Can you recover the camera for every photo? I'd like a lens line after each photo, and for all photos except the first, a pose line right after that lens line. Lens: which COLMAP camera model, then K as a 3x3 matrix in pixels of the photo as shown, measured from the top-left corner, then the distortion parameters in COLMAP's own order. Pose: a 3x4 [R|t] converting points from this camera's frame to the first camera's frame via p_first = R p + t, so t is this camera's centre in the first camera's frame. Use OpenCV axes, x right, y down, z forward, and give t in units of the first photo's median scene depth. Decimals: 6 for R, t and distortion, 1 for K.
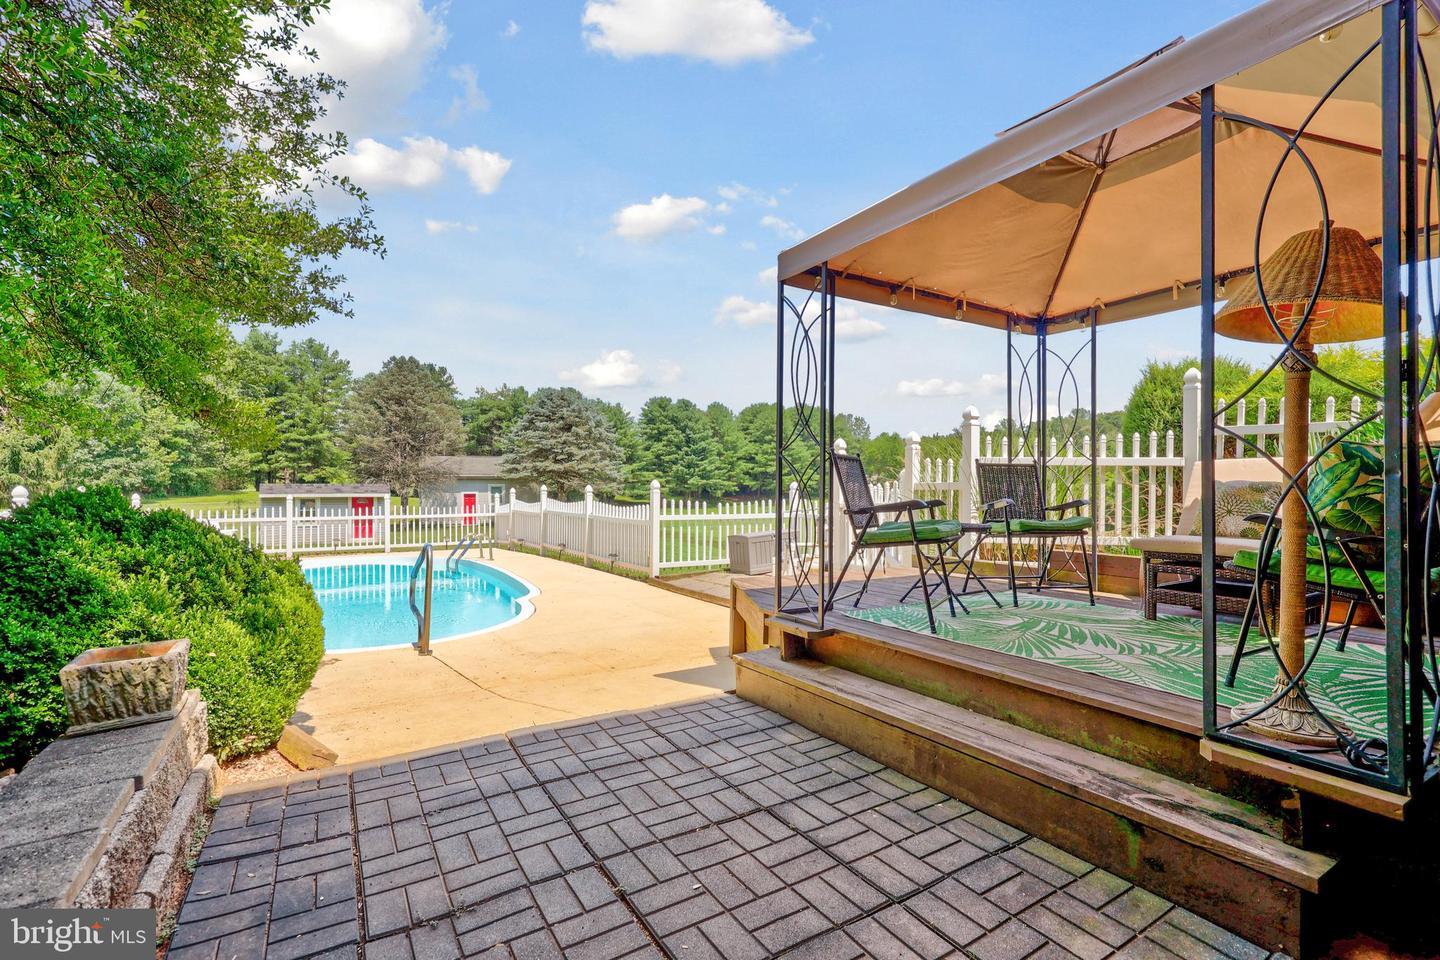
lens RADIAL K [[643.3, 0, 727.4], [0, 643.3, 475.9], [0, 0, 1]] dist [0.000560, 0.000088]
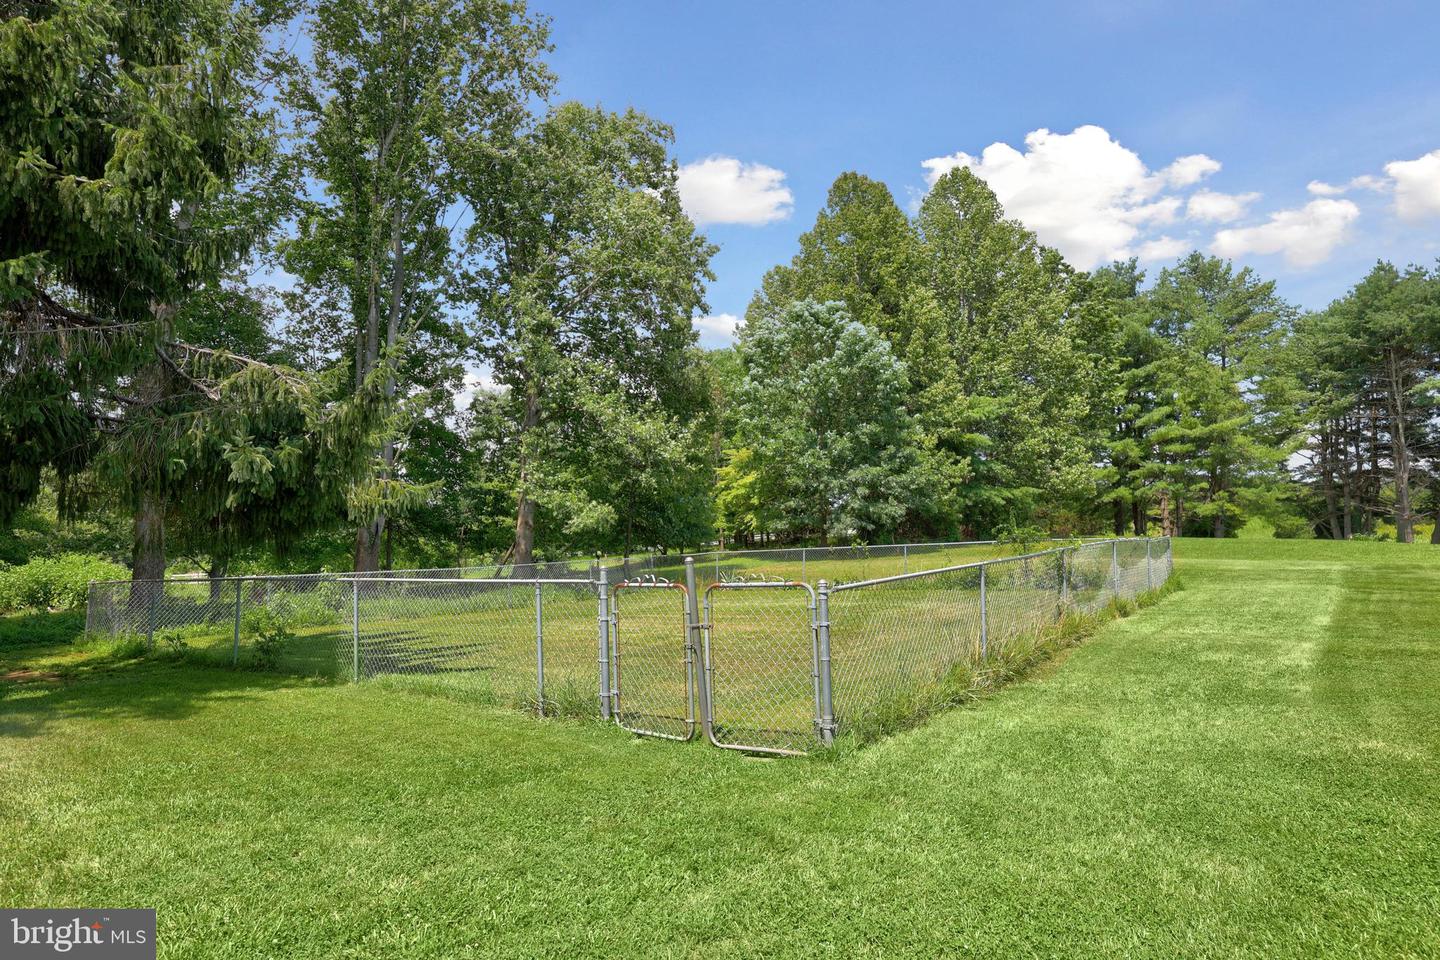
lens RADIAL K [[613.8, 0, 720.0], [0, 613.8, 480.0], [0, 0, 1]] dist [-0.000098, -0.026512]
pose [[0.365070, -0.067203, -0.928551, -0.366241], [-0.011543, 0.996988, -0.076695, 0.018337], [0.930908, 0.038717, 0.363195, 0.496837]]
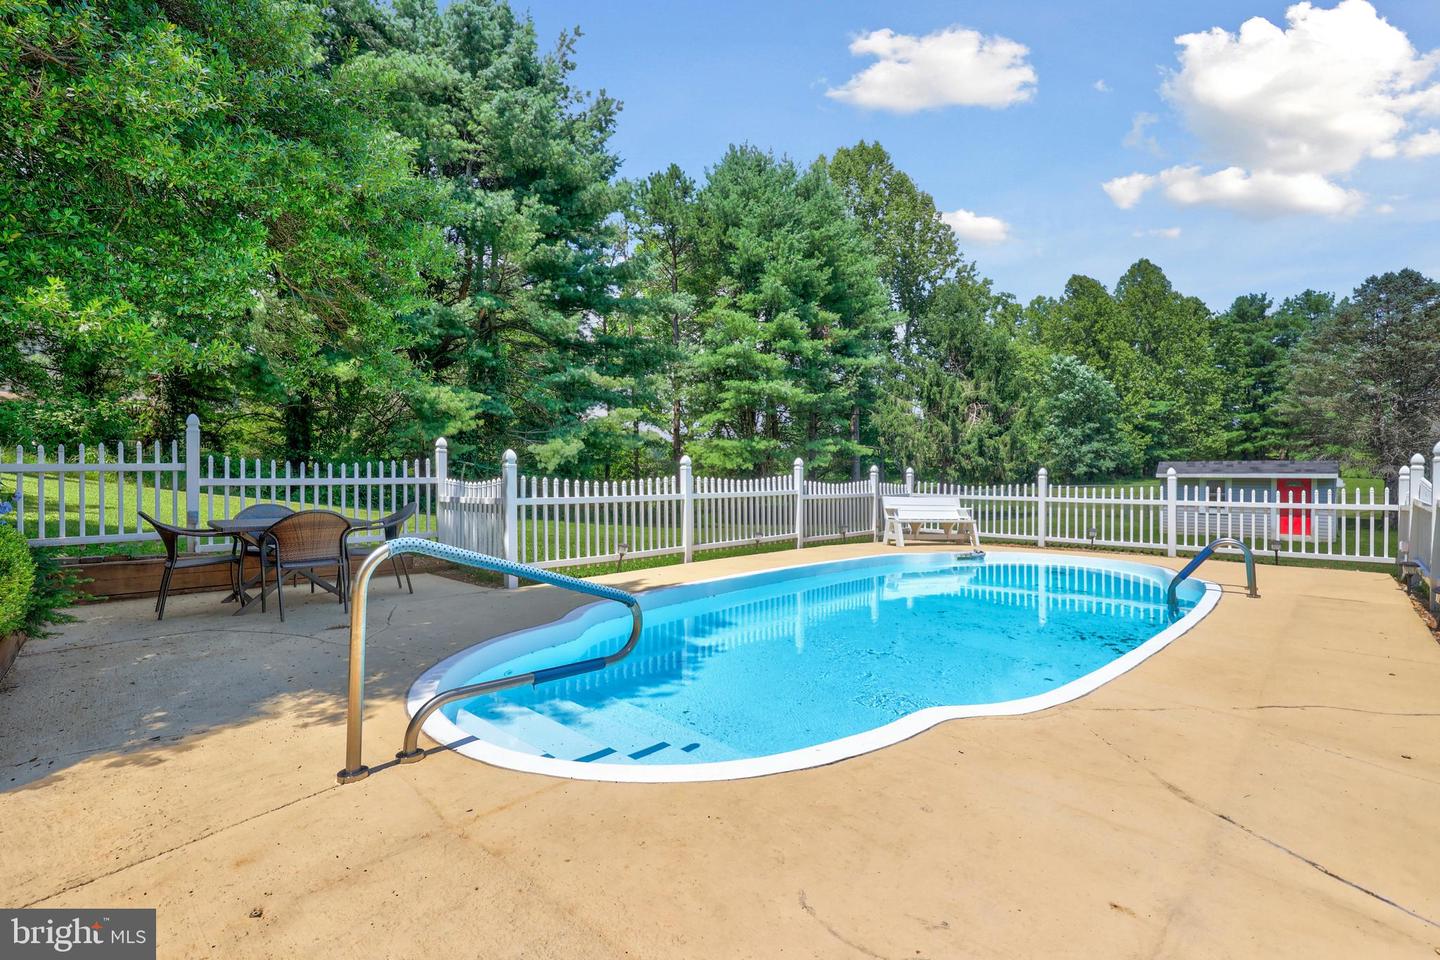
lens RADIAL K [[643.3, 0, 727.4], [0, 643.3, 475.9], [0, 0, 1]] dist [0.000560, 0.000088]
pose [[0.210143, 0.004706, -0.977659, 0.008734], [0.017787, 0.999805, 0.008636, 0.005947], [0.977509, -0.019204, 0.210018, 0.096682]]
